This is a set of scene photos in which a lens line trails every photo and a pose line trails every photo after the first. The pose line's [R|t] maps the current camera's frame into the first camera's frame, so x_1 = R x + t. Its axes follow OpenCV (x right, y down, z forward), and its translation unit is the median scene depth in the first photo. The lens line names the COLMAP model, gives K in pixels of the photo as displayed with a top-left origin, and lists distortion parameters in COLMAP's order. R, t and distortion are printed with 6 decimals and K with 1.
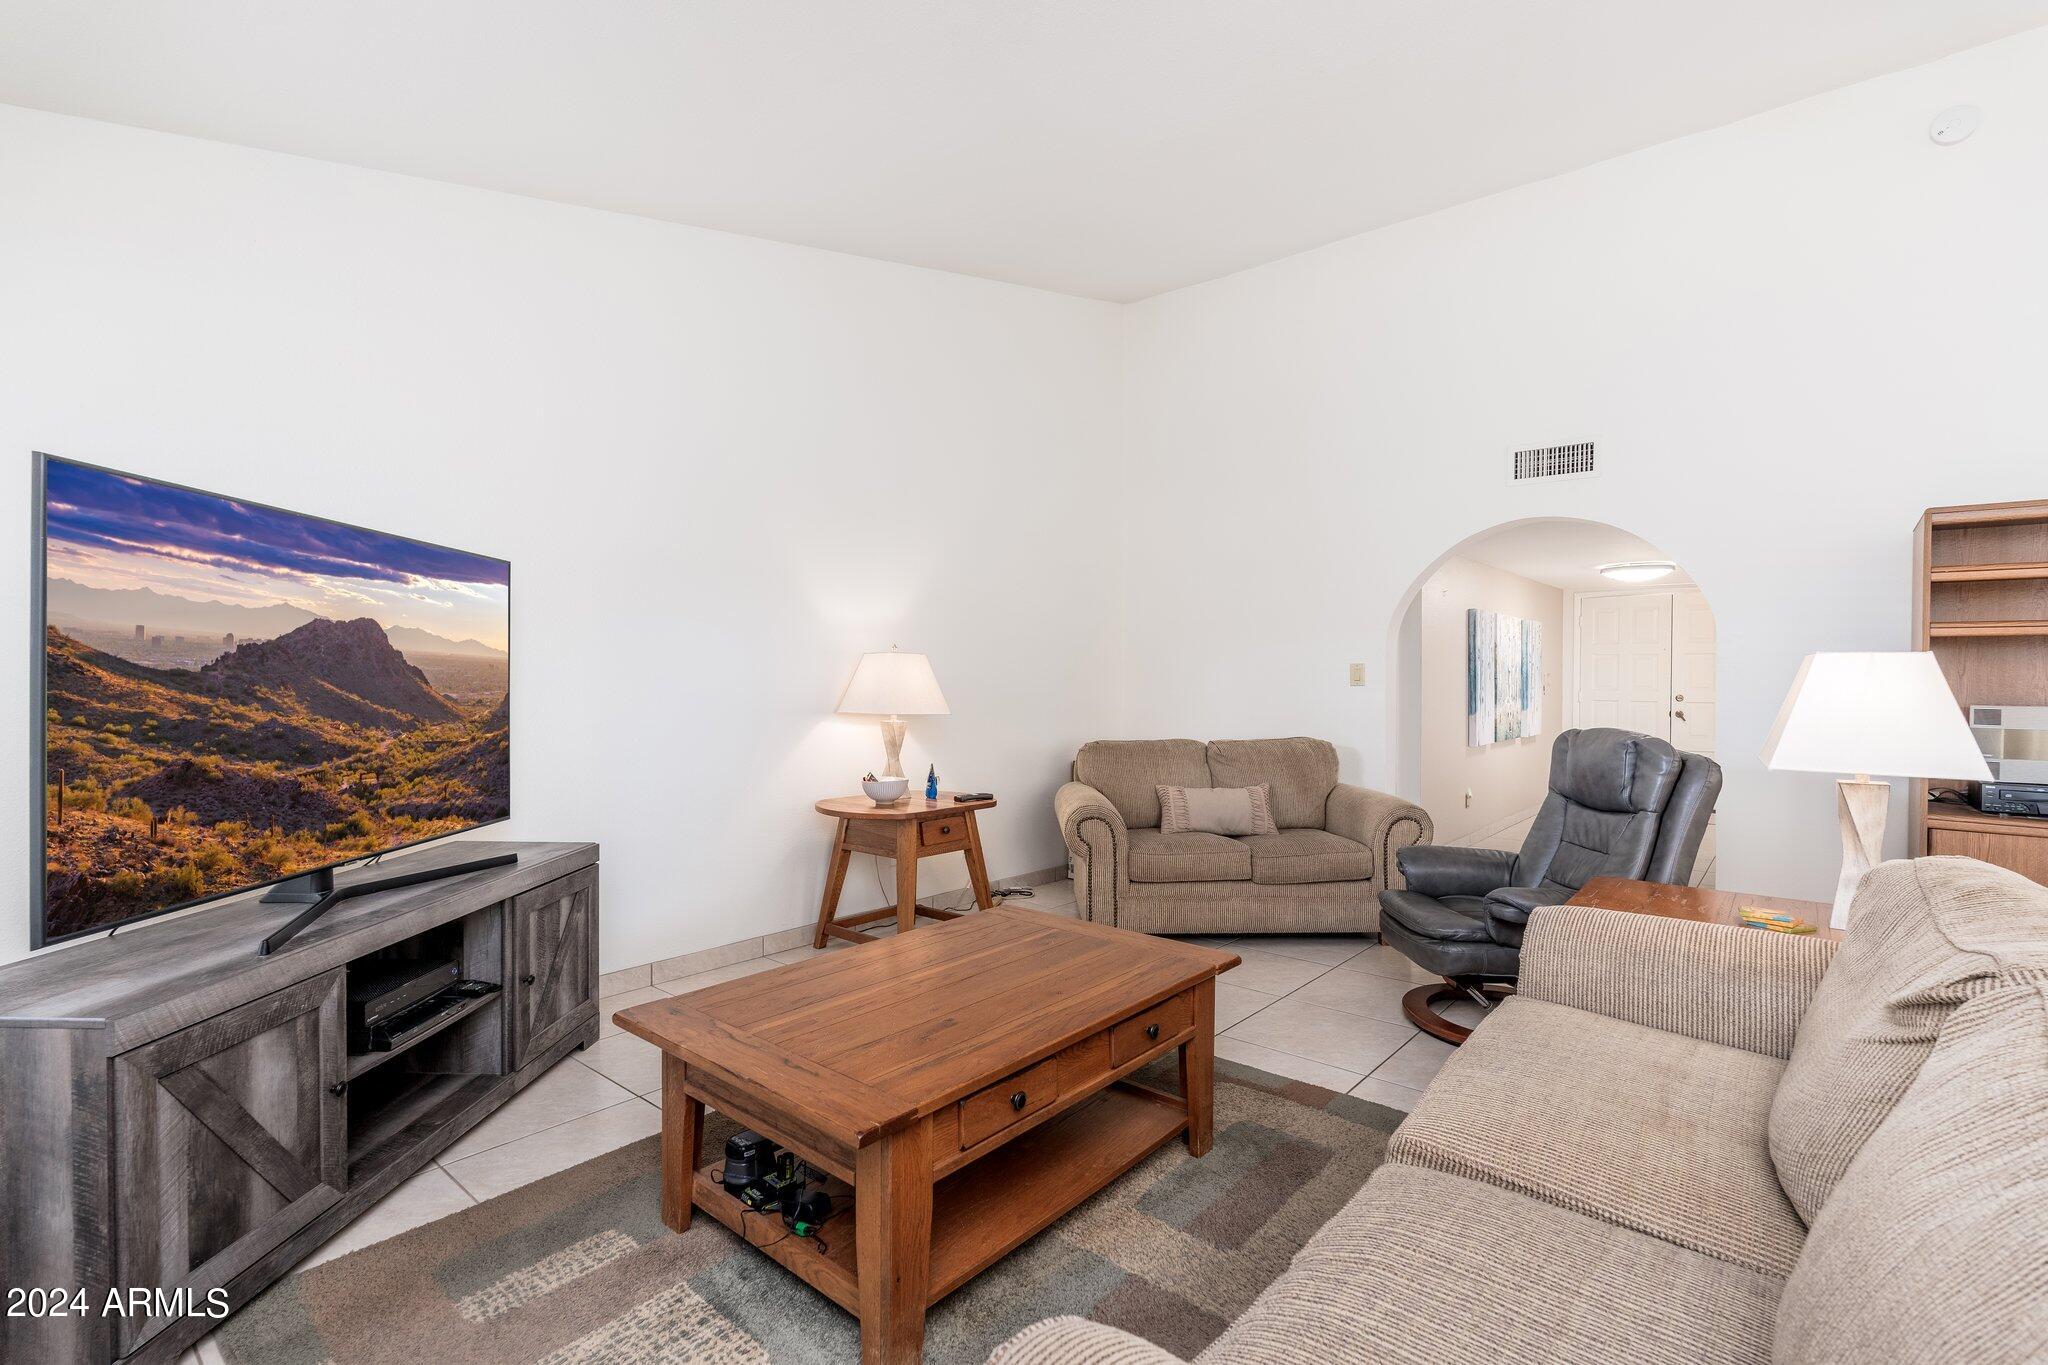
lens RADIAL K [[934.4, 0, 1036.2], [0, 934.4, 681.2], [0, 0, 1]] dist [0.006061, -0.000981]
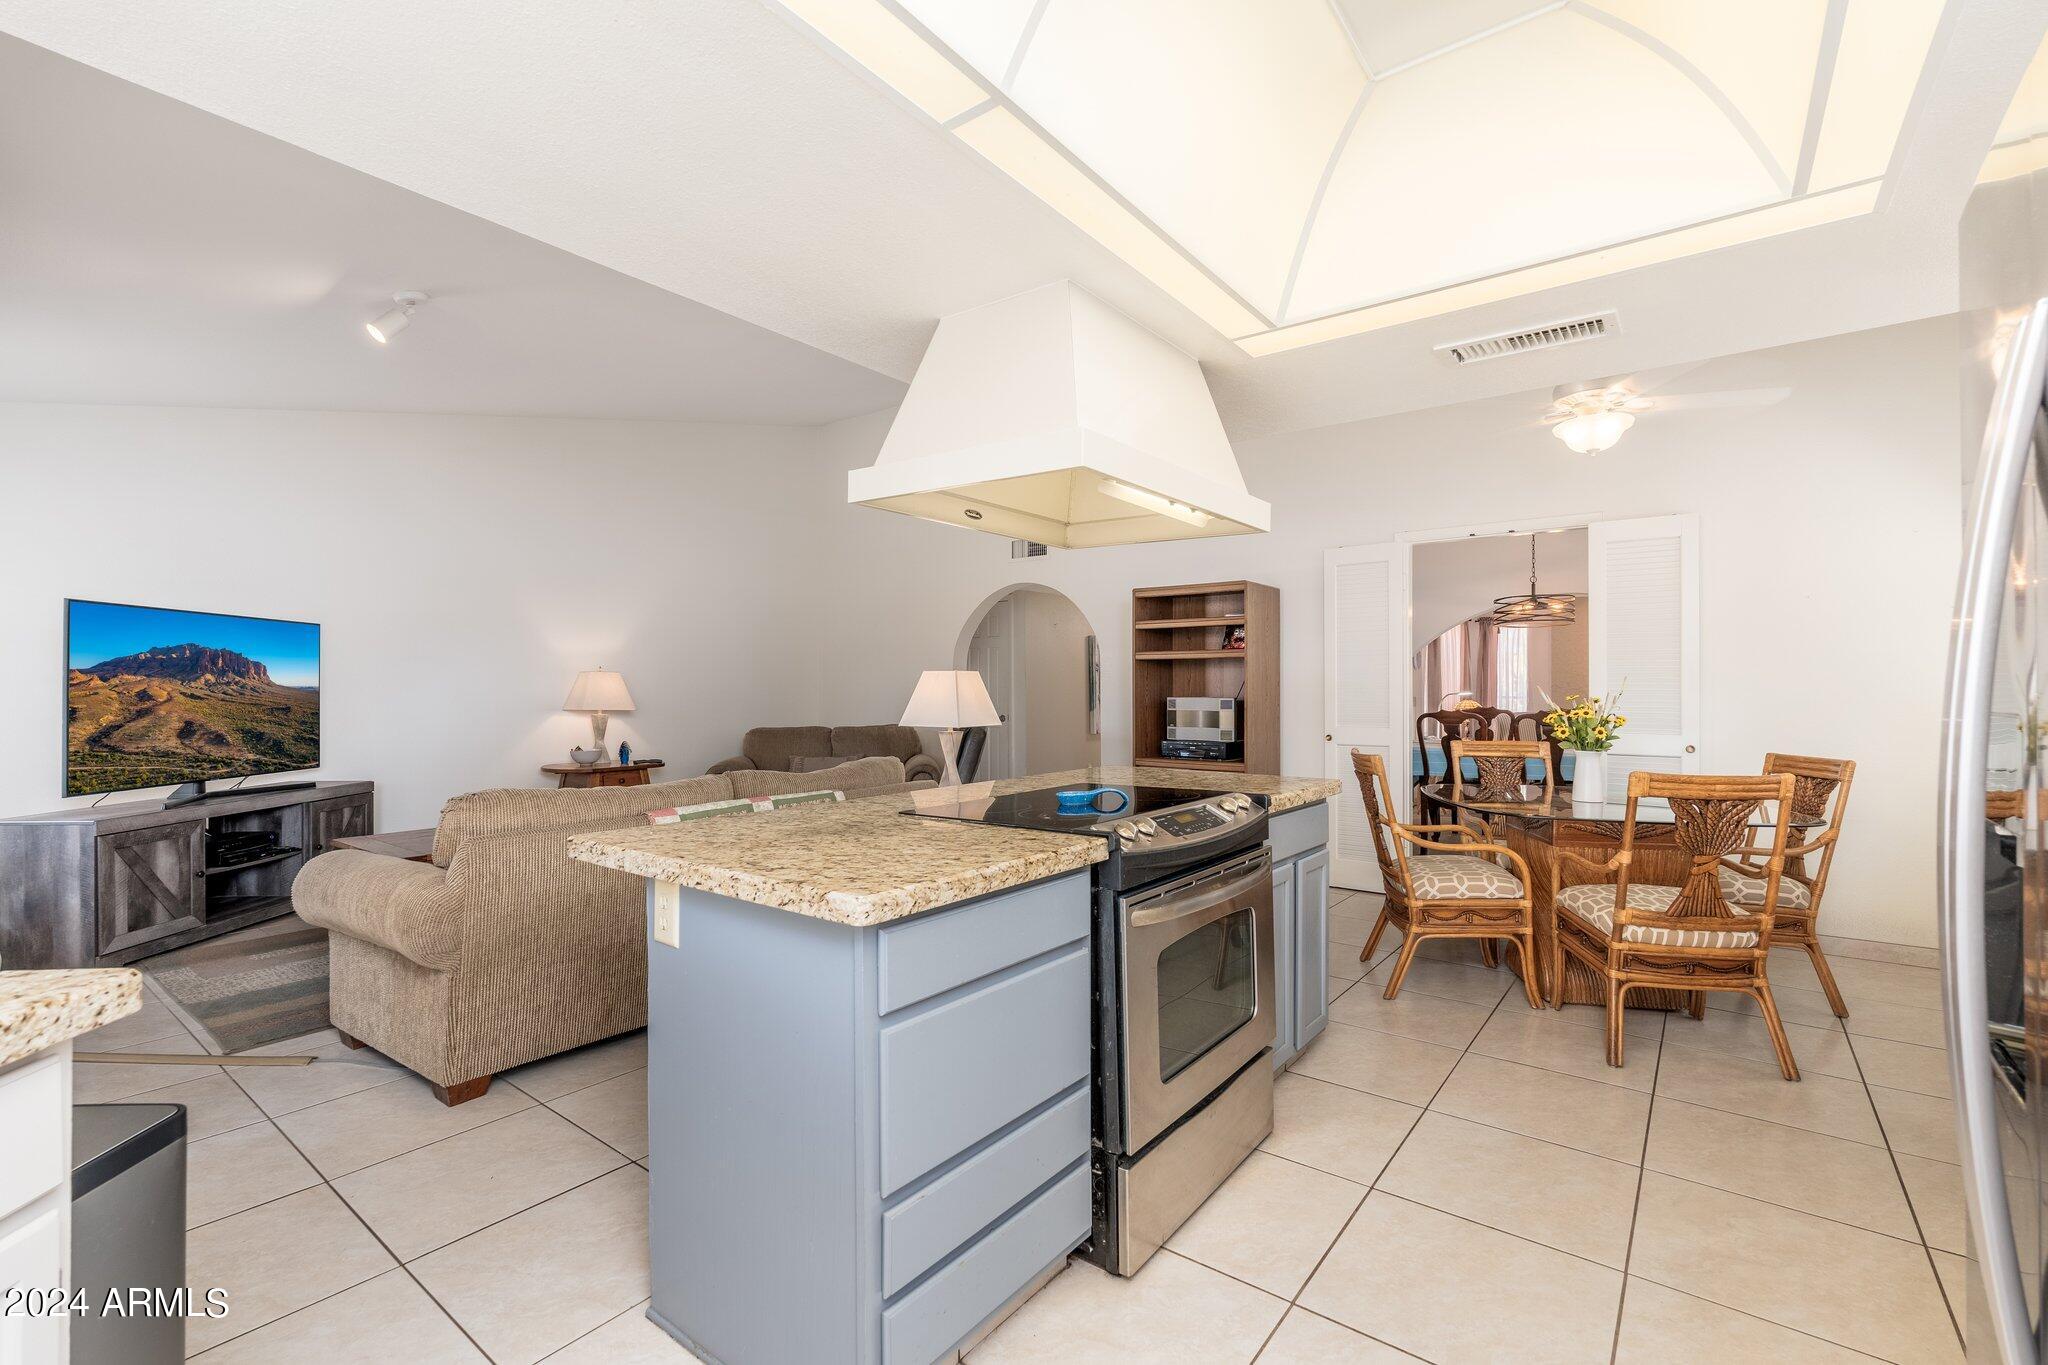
lens RADIAL K [[895.0, 0, 1020.3], [0, 895.0, 679.2], [0, 0, 1]] dist [-0.004000, -0.000814]
pose [[0.999817, -0.005549, 0.018308, 1.180891], [0.005788, 0.999898, -0.013031, 0.014705], [-0.018234, 0.013135, 0.999747, -1.167977]]
